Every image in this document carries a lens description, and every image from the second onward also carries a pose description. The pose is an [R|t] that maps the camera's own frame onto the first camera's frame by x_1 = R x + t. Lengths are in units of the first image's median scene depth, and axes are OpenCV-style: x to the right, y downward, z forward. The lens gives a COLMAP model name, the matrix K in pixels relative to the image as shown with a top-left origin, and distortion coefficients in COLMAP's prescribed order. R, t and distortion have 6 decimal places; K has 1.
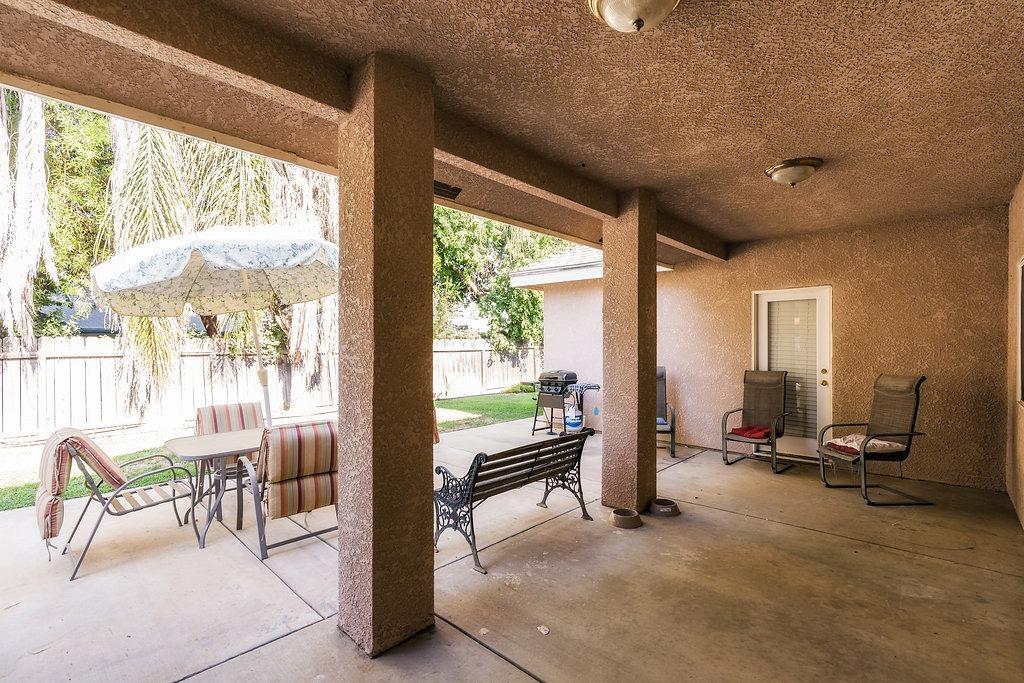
lens RADIAL K [[470.4, 0, 508.5], [0, 470.4, 347.1], [0, 0, 1]] dist [-0.005262, -0.000157]
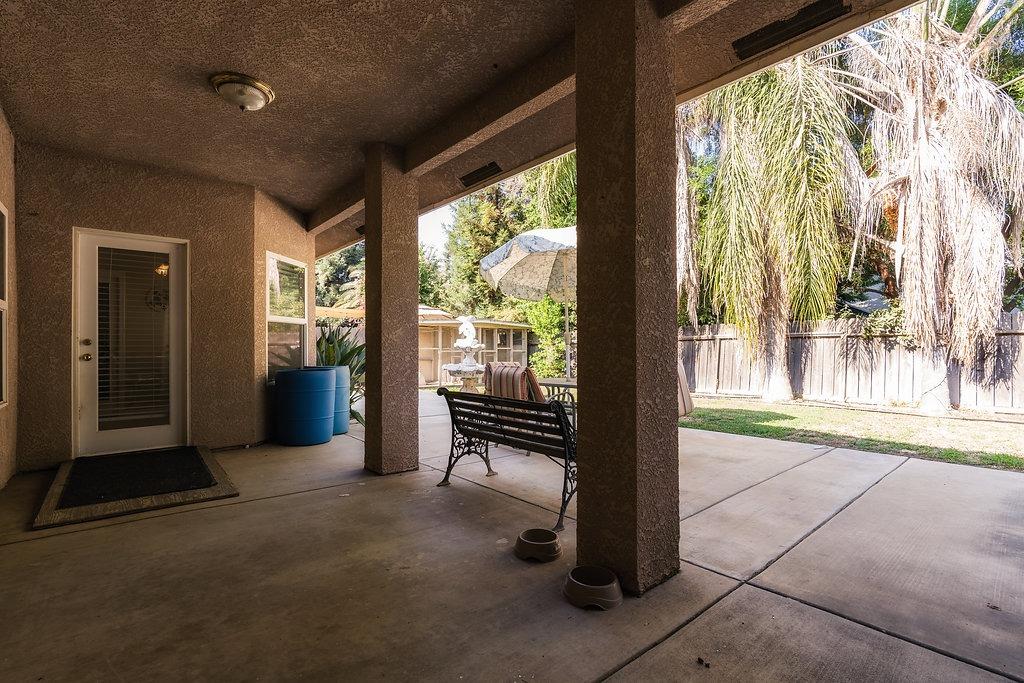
lens RADIAL K [[470.4, 0, 508.9], [0, 470.4, 345.5], [0, 0, 1]] dist [-0.005262, -0.000157]
pose [[-0.115994, -0.003569, -0.993244, 1.100584], [-0.003985, 0.999987, -0.003127, 0.115717], [0.993242, 0.003595, -0.116007, 1.274711]]
